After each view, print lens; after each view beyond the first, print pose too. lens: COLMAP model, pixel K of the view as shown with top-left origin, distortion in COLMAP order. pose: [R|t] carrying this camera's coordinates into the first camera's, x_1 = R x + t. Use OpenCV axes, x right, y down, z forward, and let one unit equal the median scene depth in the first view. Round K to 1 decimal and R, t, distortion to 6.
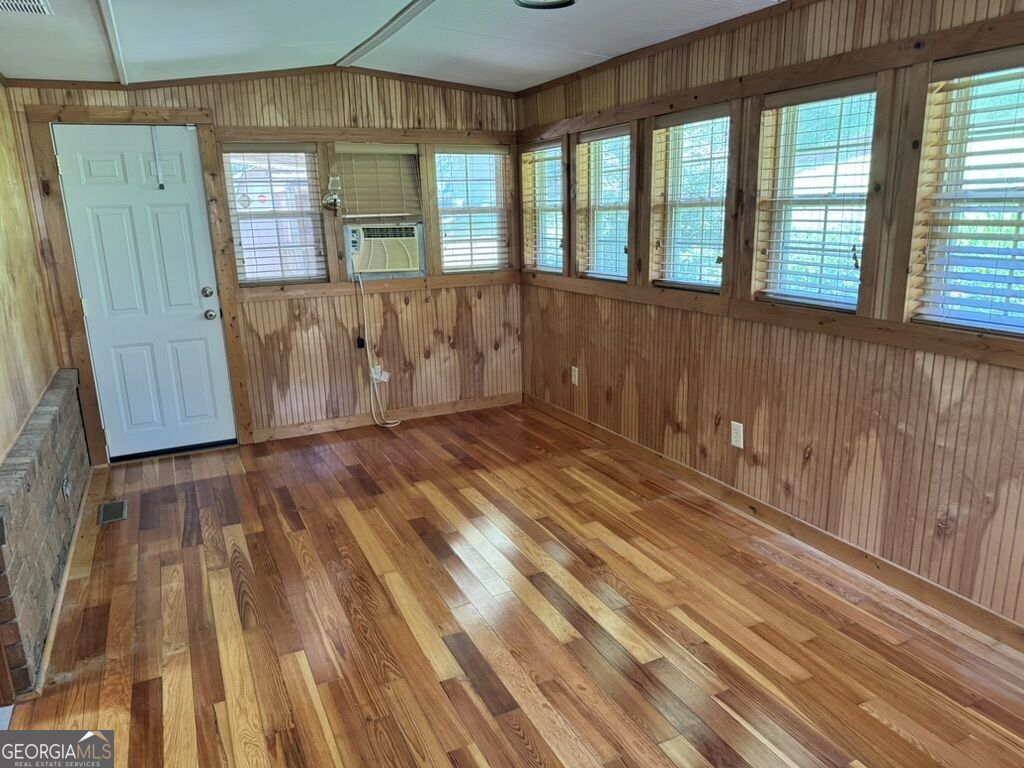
lens RADIAL K [[717.9, 0, 510.6], [0, 717.9, 383.9], [0, 0, 1]] dist [0.028559, -0.030305]
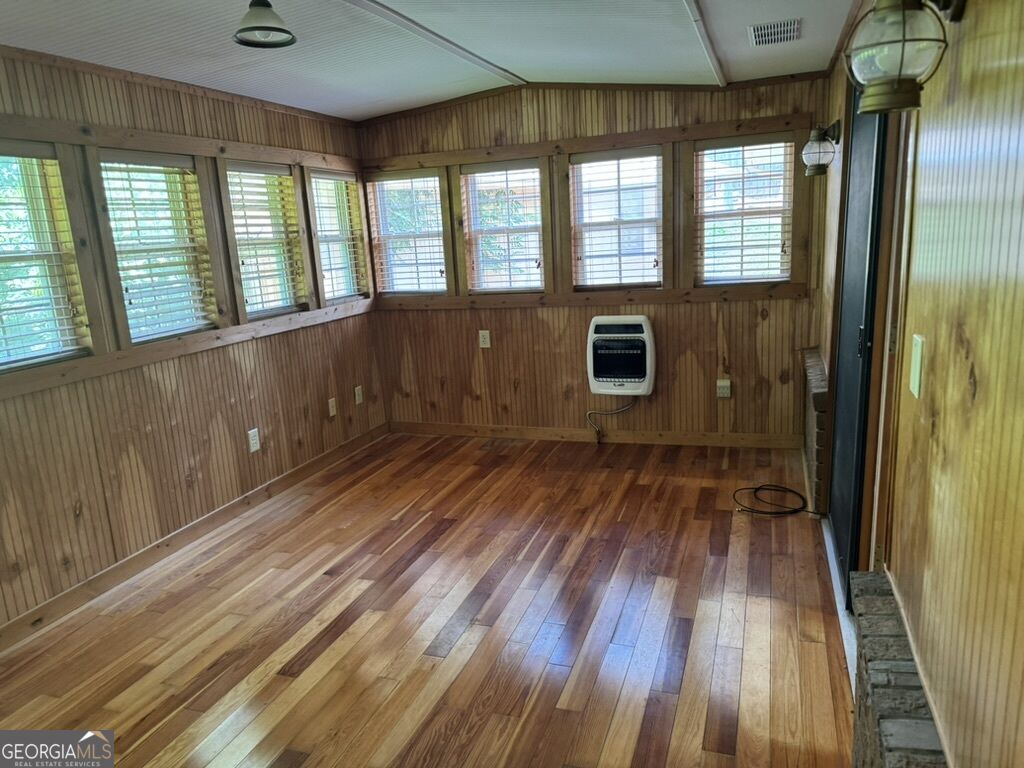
lens RADIAL K [[717.9, 0, 511.2], [0, 717.9, 391.2], [0, 0, 1]] dist [0.028559, -0.030305]
pose [[-0.709982, -0.088600, 0.698624, -0.749909], [0.242583, 0.900567, 0.360738, -0.287447], [-0.661119, 0.425592, -0.617894, 1.272088]]
